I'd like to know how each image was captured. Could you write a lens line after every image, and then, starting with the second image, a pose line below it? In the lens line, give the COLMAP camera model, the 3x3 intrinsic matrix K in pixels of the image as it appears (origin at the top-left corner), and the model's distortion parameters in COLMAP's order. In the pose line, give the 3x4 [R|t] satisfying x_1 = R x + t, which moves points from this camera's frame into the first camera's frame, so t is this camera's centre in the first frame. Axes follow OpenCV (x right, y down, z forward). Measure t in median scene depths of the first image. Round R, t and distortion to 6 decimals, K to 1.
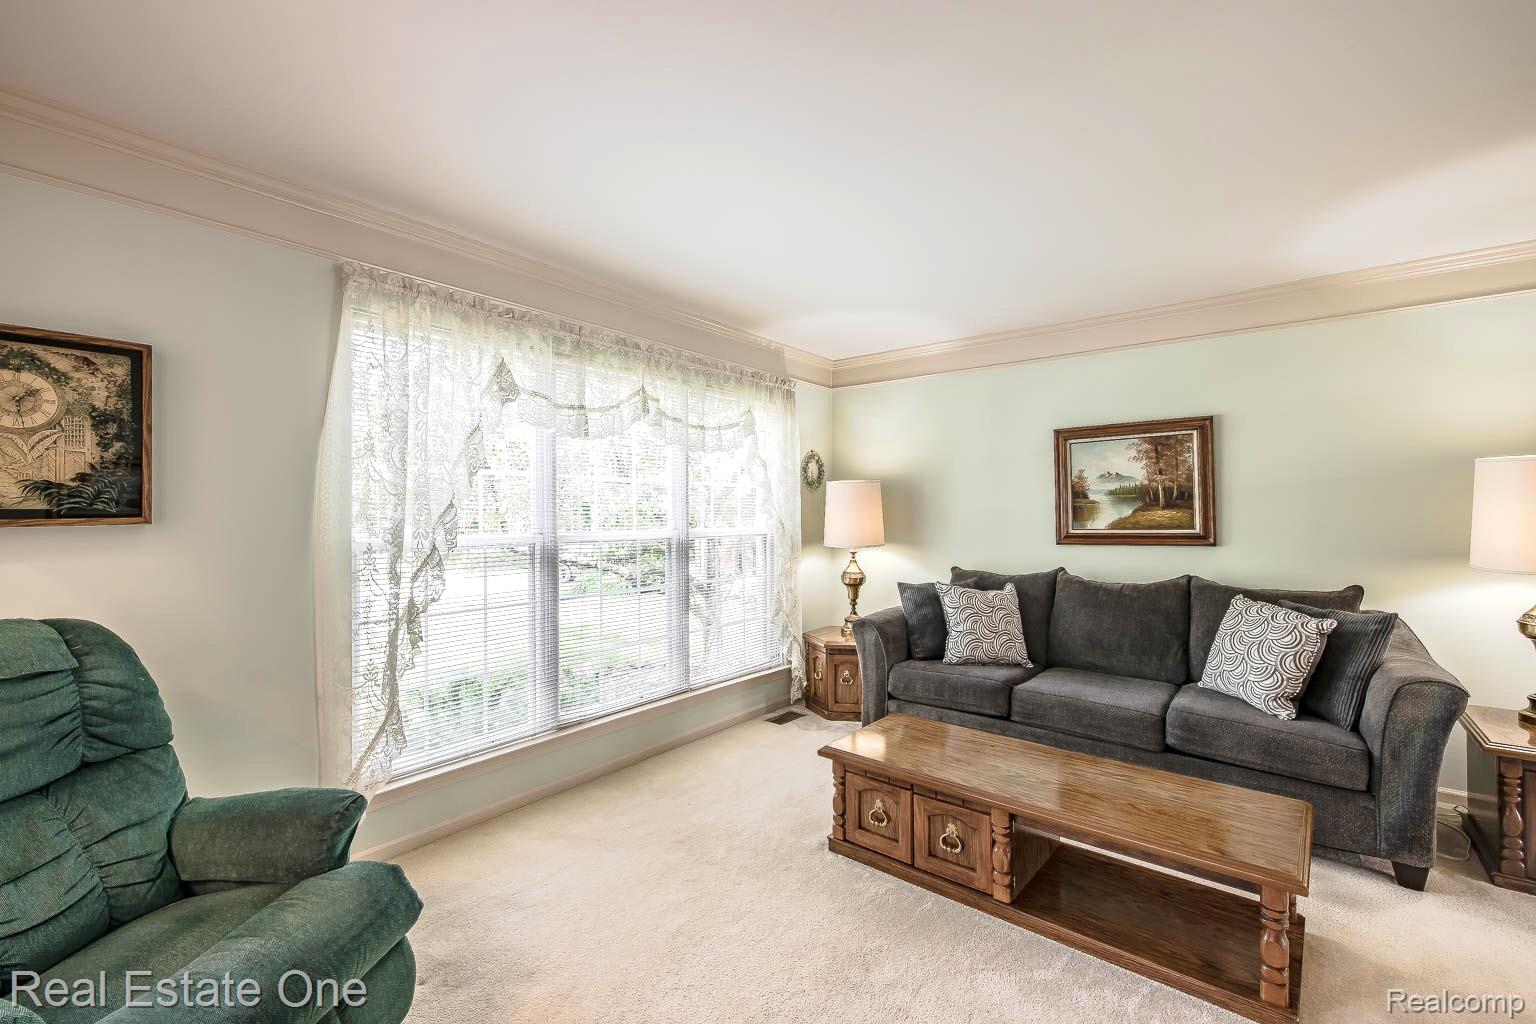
lens RADIAL K [[683.8, 0, 721.9], [0, 683.8, 508.8], [0, 0, 1]] dist [0.008465, -0.000267]
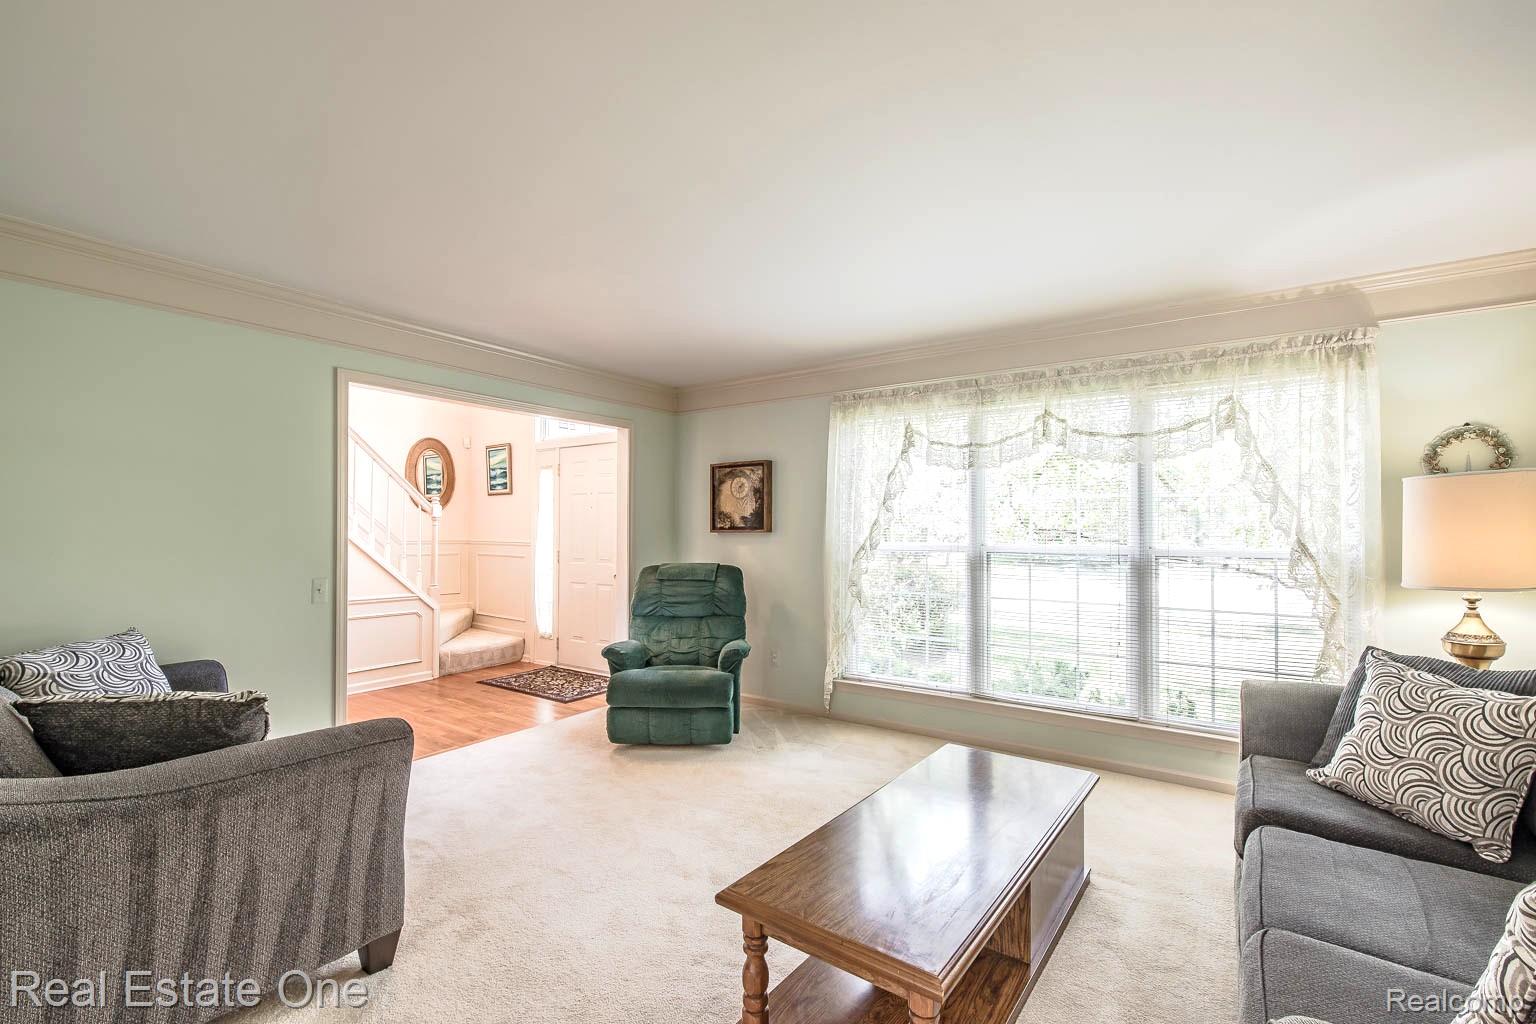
lens RADIAL K [[683.8, 0, 800.9], [0, 683.8, 529.5], [0, 0, 1]] dist [0.008465, -0.000267]
pose [[0.083559, 0.005392, -0.996488, 0.838892], [0.006512, 0.999961, 0.005957, -0.001030], [0.996482, -0.006987, 0.083520, 0.473750]]
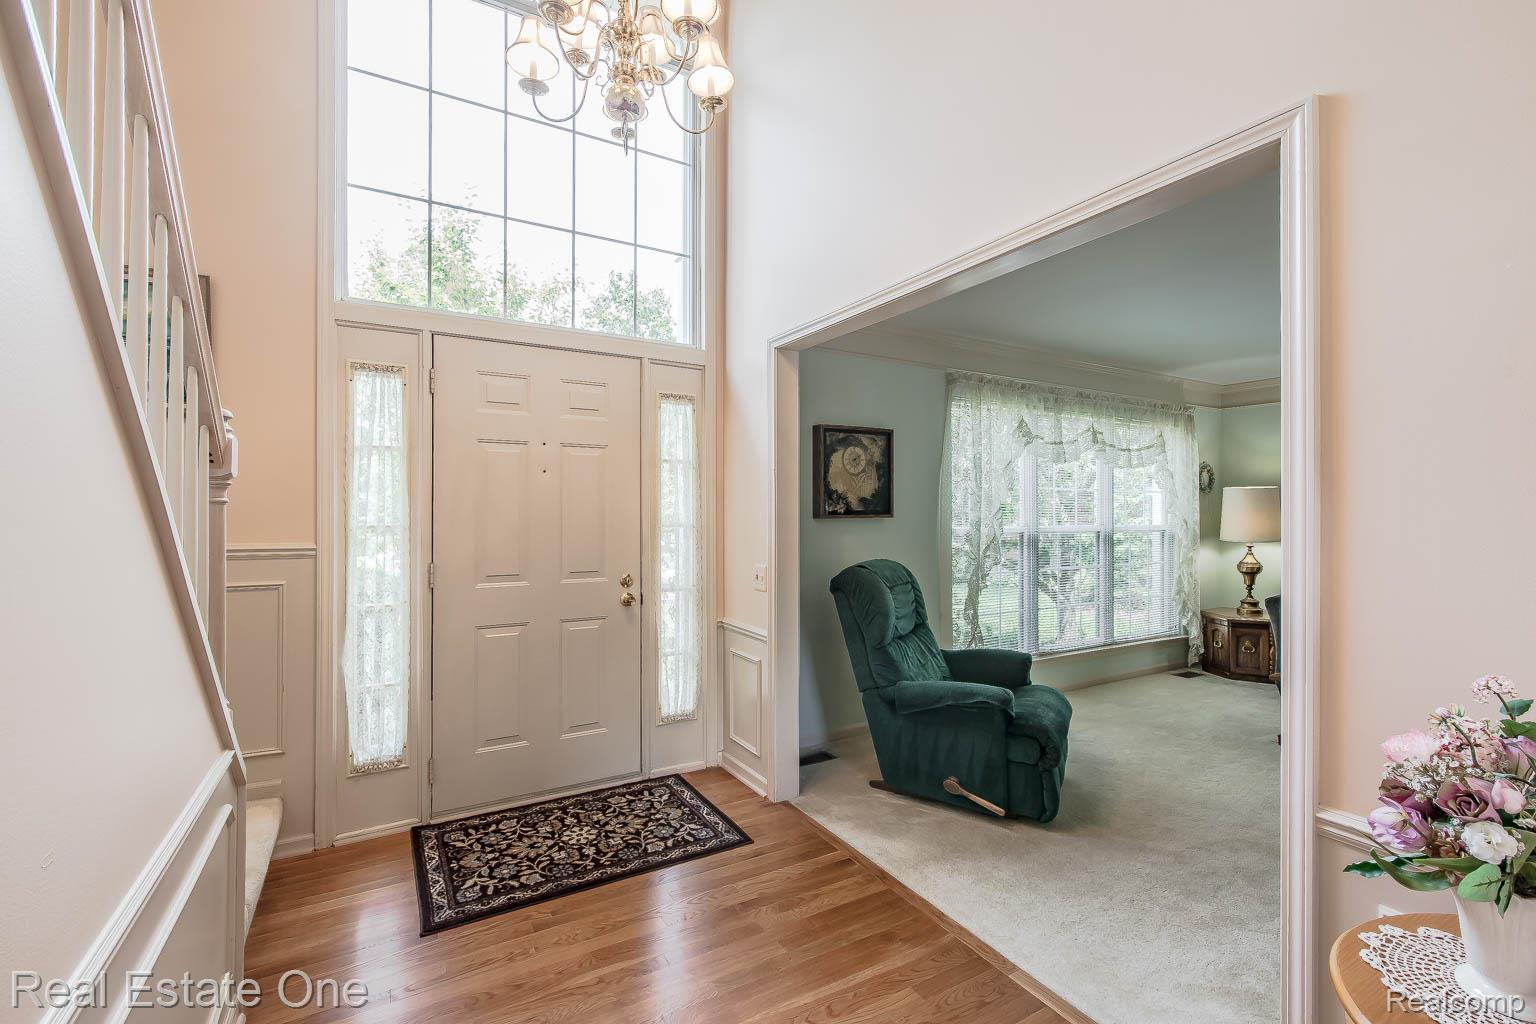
lens RADIAL K [[677.6, 0, 697.6], [0, 677.6, 504.7], [0, 0, 1]] dist [-0.006272, 0.000636]
pose [[0.929786, 0.005374, -0.368062, -0.327374], [-0.004913, 0.999986, 0.002188, -0.009256], [0.368068, -0.000226, 0.929799, -0.554991]]
